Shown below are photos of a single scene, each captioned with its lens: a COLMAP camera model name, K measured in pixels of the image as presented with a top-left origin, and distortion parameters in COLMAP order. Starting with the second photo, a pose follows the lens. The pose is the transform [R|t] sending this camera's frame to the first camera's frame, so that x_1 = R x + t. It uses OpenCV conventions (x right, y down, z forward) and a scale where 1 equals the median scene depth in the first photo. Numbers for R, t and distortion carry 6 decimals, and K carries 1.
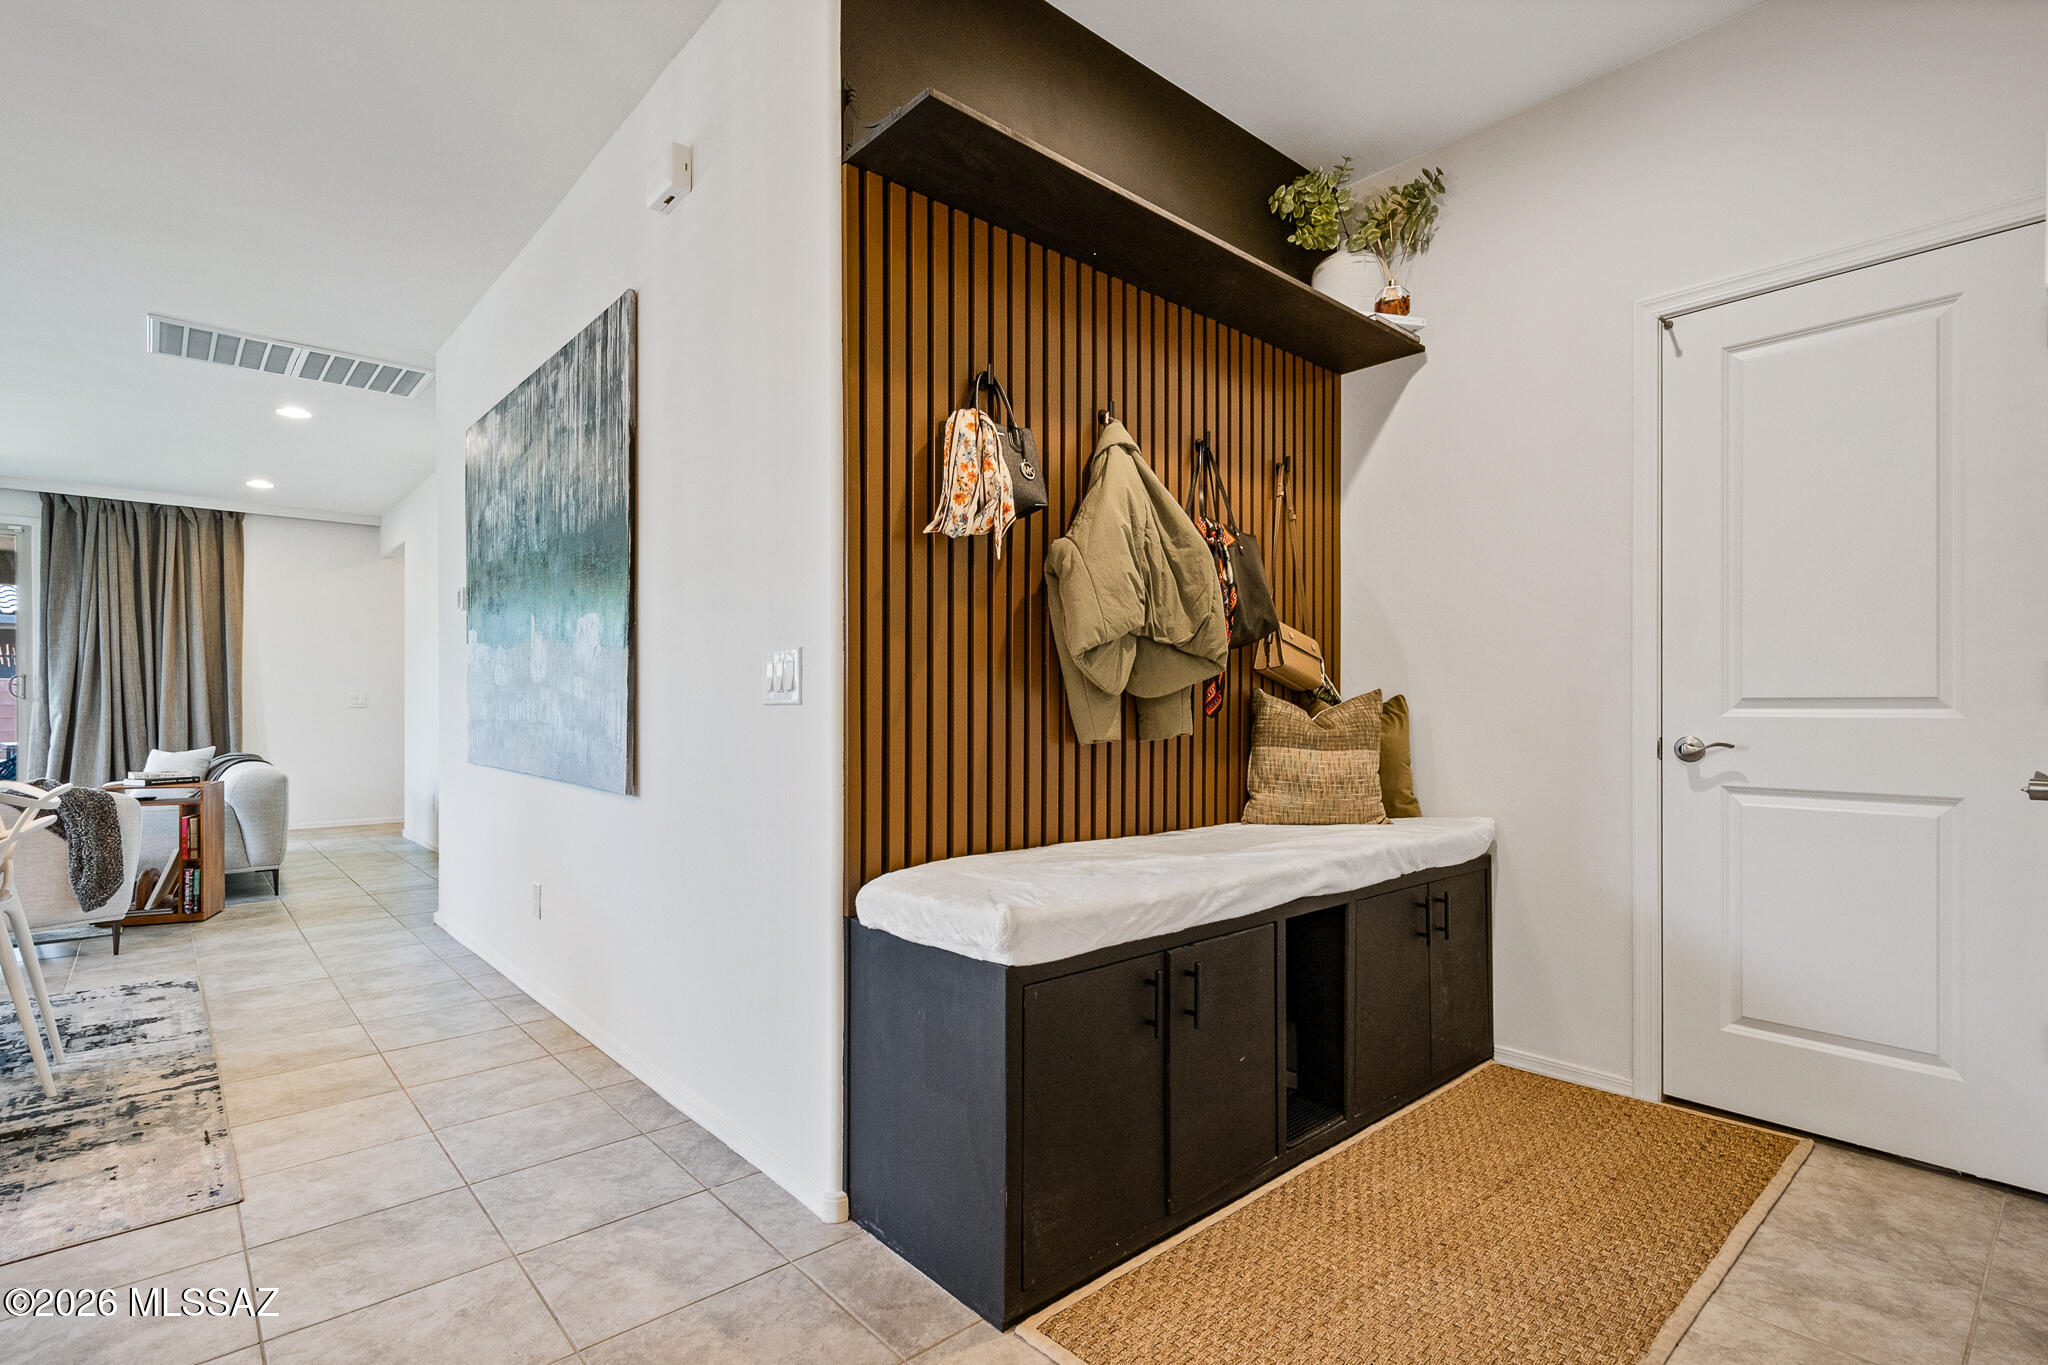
lens RADIAL K [[942.7, 0, 1025.2], [0, 942.7, 700.9], [0, 0, 1]] dist [-0.002163, -0.000607]
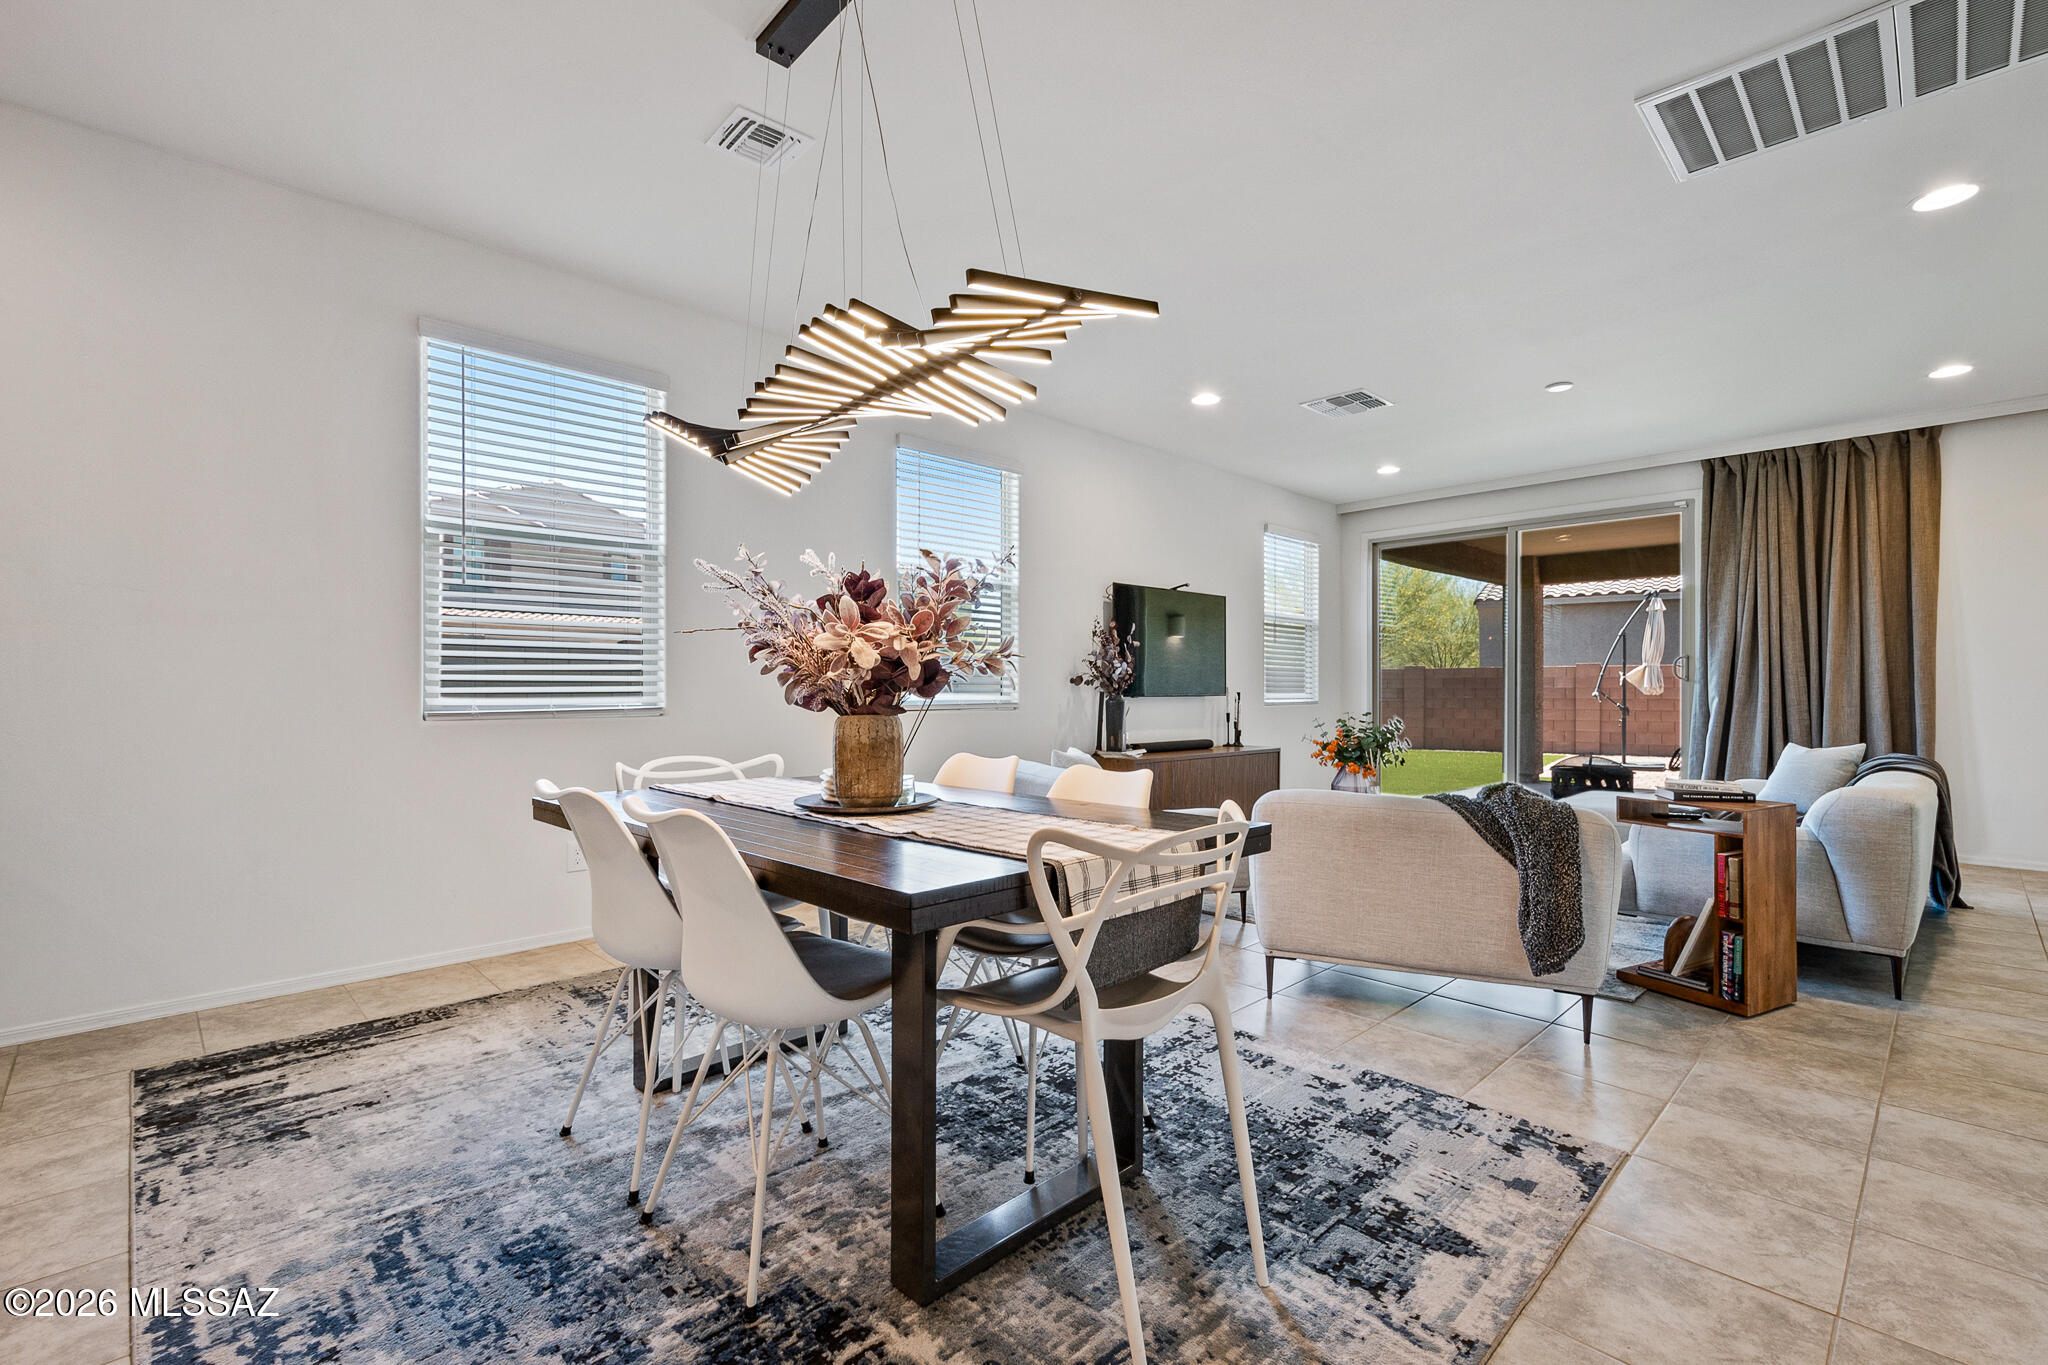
lens RADIAL K [[912.3, 0, 1041.3], [0, 912.3, 694.4], [0, 0, 1]] dist [0.003436, 0.000471]
pose [[0.044304, 0.008020, -0.998986, -0.162407], [0.003182, 0.999962, 0.008169, 0.002172], [0.999013, -0.003540, 0.044277, 0.297602]]
